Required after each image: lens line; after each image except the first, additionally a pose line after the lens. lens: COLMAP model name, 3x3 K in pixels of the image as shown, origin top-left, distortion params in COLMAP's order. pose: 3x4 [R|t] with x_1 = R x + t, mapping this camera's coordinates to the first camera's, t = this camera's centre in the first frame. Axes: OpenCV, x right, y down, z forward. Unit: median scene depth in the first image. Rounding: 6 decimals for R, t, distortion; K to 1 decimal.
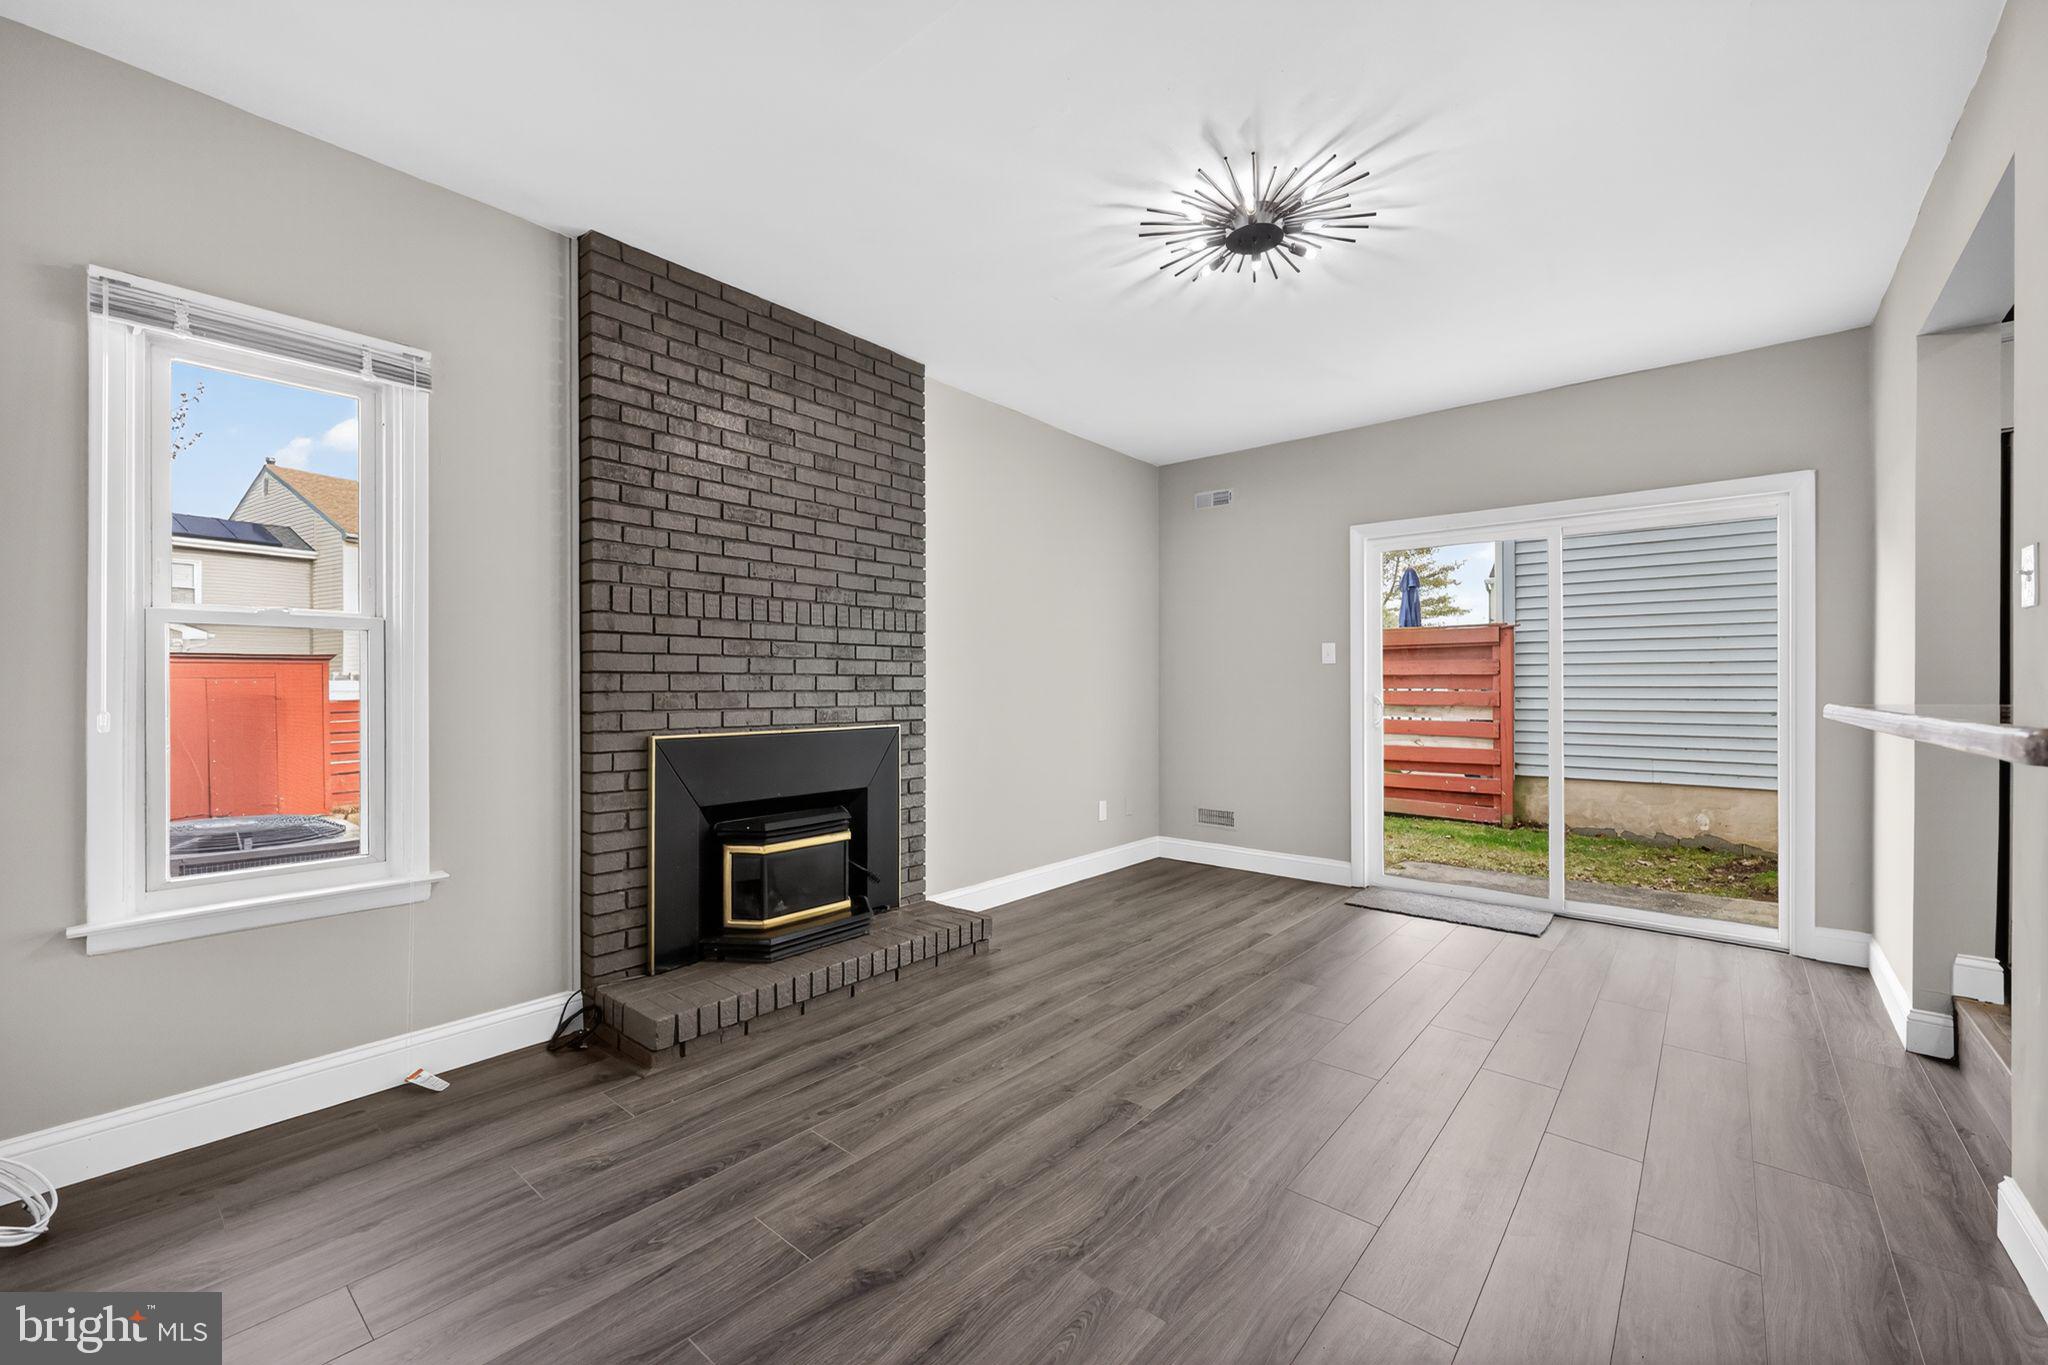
lens RADIAL K [[826.5, 0, 1025.7], [0, 826.5, 692.6], [0, 0, 1]] dist [0.000025, -0.000054]
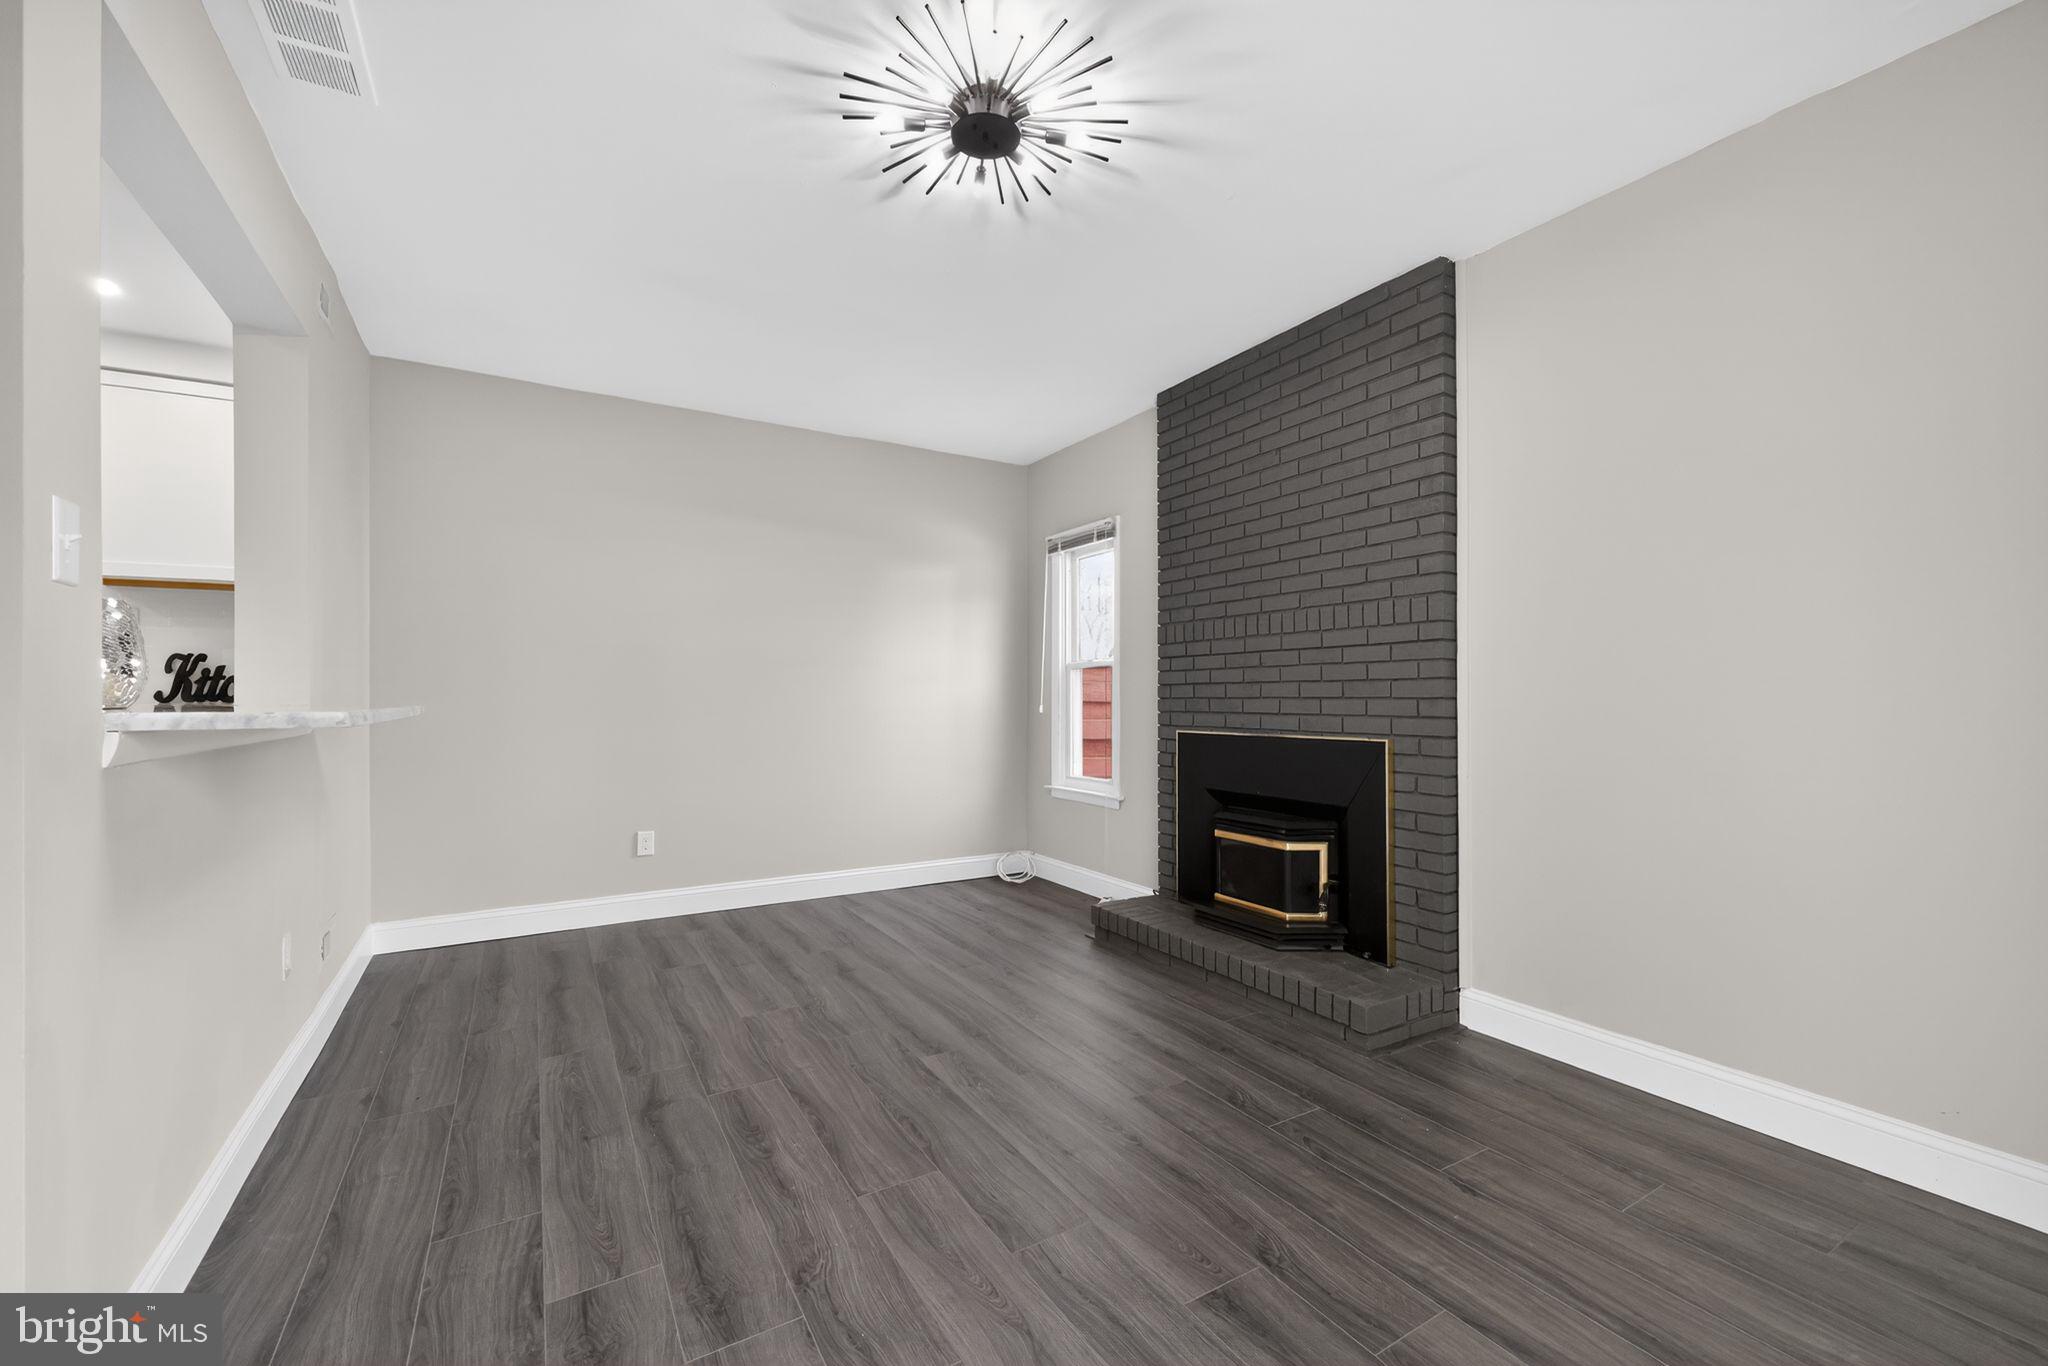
lens RADIAL K [[865.8, 0, 1021.6], [0, 865.8, 698.8], [0, 0, 1]] dist [0.002198, 0.000180]
pose [[-0.346786, 0.006404, -0.937922, 0.907559], [0.001074, 0.999979, 0.006431, -0.008447], [0.937944, 0.001223, -0.346785, 1.132181]]
